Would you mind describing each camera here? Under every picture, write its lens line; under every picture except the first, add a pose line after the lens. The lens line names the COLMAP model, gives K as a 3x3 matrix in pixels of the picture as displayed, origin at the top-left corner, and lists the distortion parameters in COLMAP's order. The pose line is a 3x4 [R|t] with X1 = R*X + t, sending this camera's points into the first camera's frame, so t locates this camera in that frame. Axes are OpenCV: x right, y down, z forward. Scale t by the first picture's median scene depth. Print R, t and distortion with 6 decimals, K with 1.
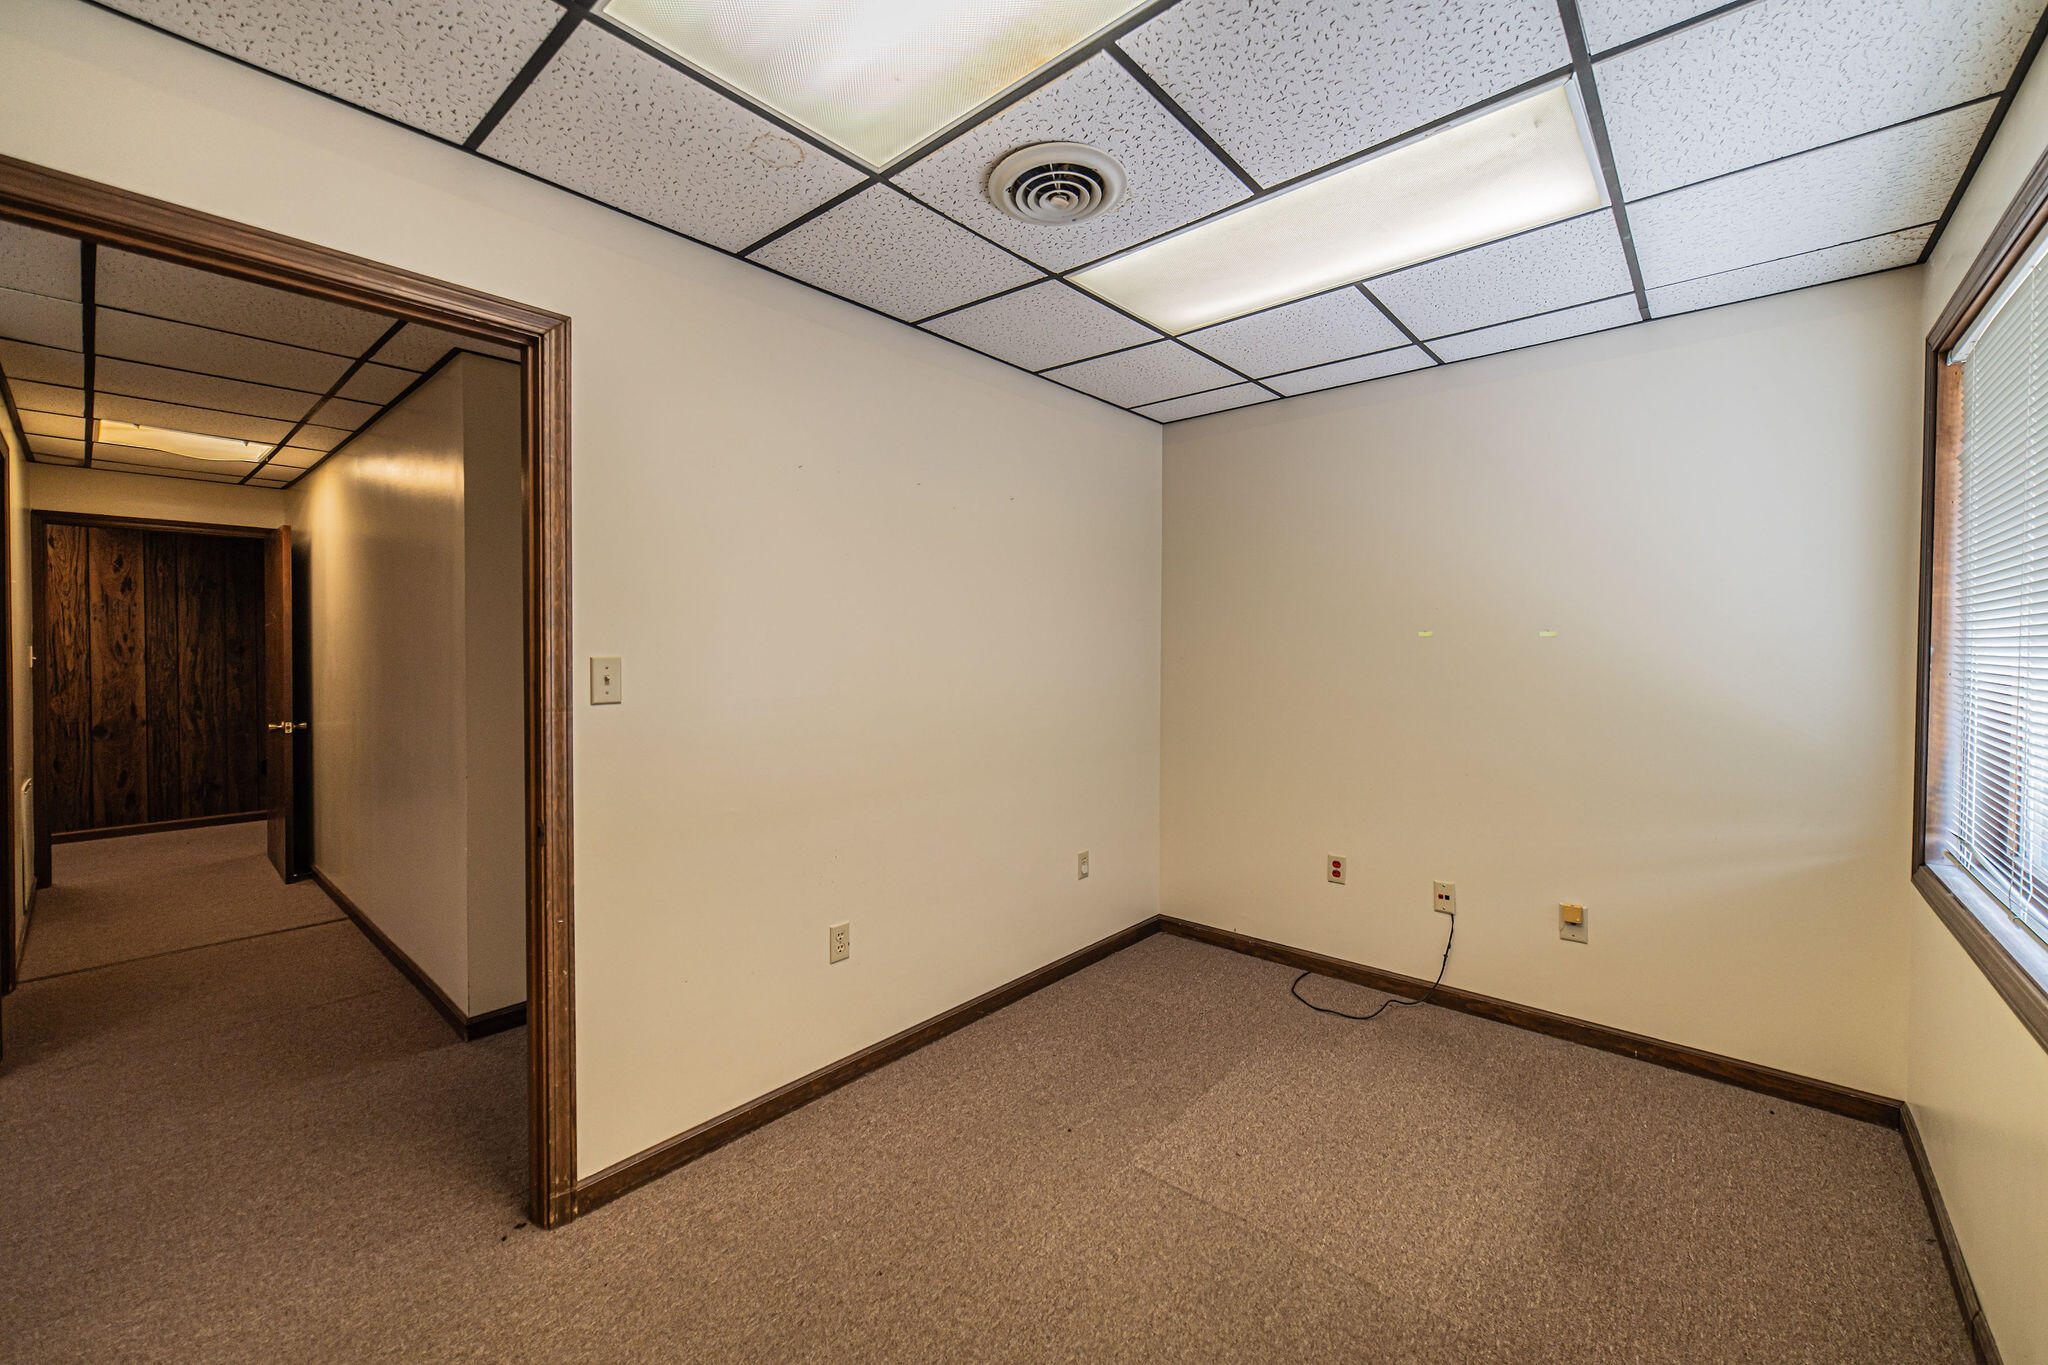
lens RADIAL K [[812.5, 0, 1026.9], [0, 812.5, 663.5], [0, 0, 1]] dist [-0.002940, 0.000366]
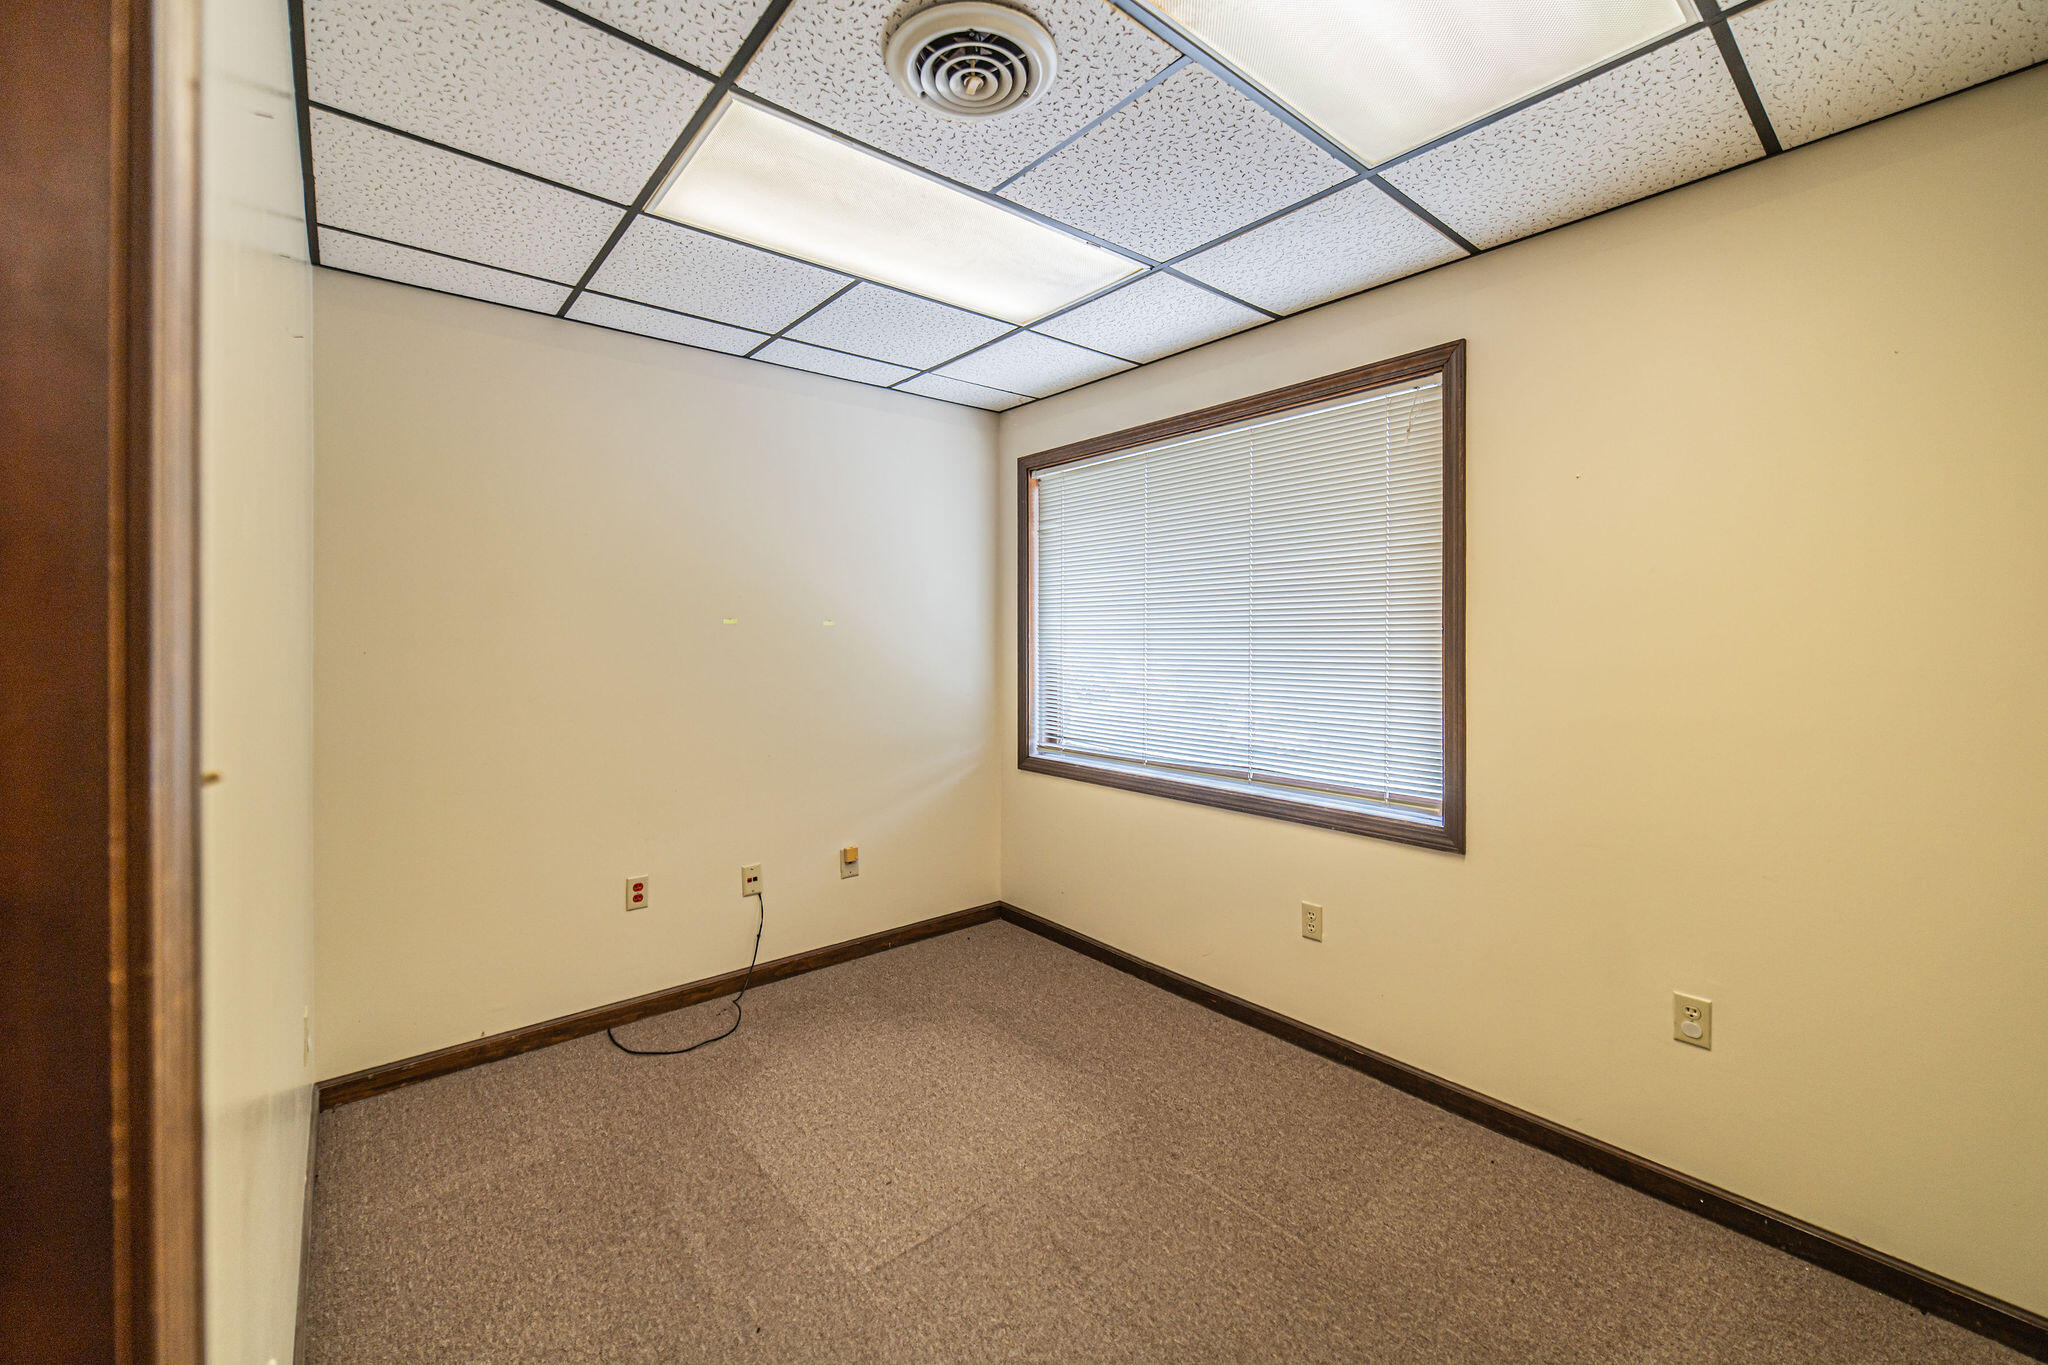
lens RADIAL K [[812.5, 0, 1055.6], [0, 812.5, 645.5], [0, 0, 1]] dist [-0.002940, 0.000366]
pose [[0.135241, -0.014298, 0.990710, -0.456697], [0.018454, 0.999759, 0.011909, -0.011999], [-0.990641, 0.016672, 0.135472, 0.494468]]
